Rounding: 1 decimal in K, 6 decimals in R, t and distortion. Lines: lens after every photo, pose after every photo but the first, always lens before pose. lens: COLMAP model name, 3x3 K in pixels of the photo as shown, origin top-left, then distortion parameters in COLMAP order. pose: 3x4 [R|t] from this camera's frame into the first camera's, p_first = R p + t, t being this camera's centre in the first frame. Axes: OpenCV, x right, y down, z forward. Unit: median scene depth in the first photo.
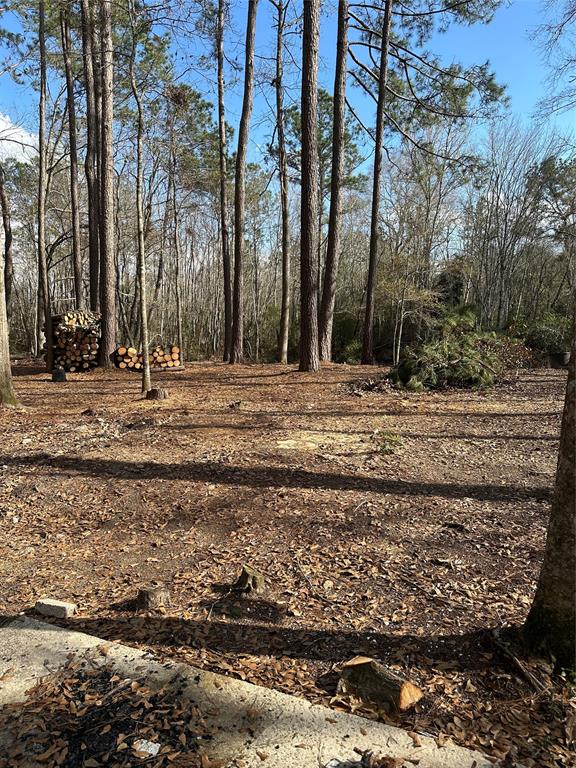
lens RADIAL K [[557.2, 0, 293.4], [0, 557.2, 390.2], [0, 0, 1]] dist [0.013567, 0.000202]
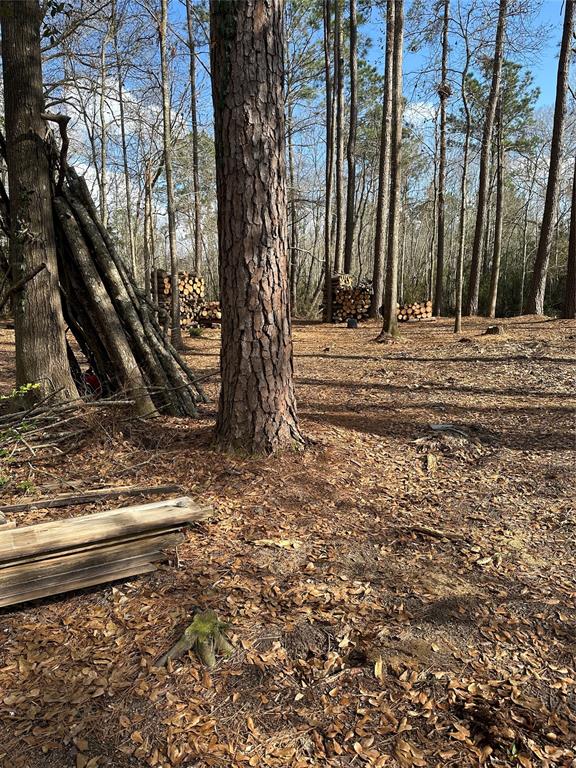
lens RADIAL K [[557.2, 0, 284.3], [0, 557.2, 384.3], [0, 0, 1]] dist [0.013567, 0.000202]
pose [[0.982183, 0.017304, -0.187127, -0.291535], [-0.007781, 0.998642, 0.051505, 0.043037], [0.187764, -0.049131, 0.980985, -0.270145]]
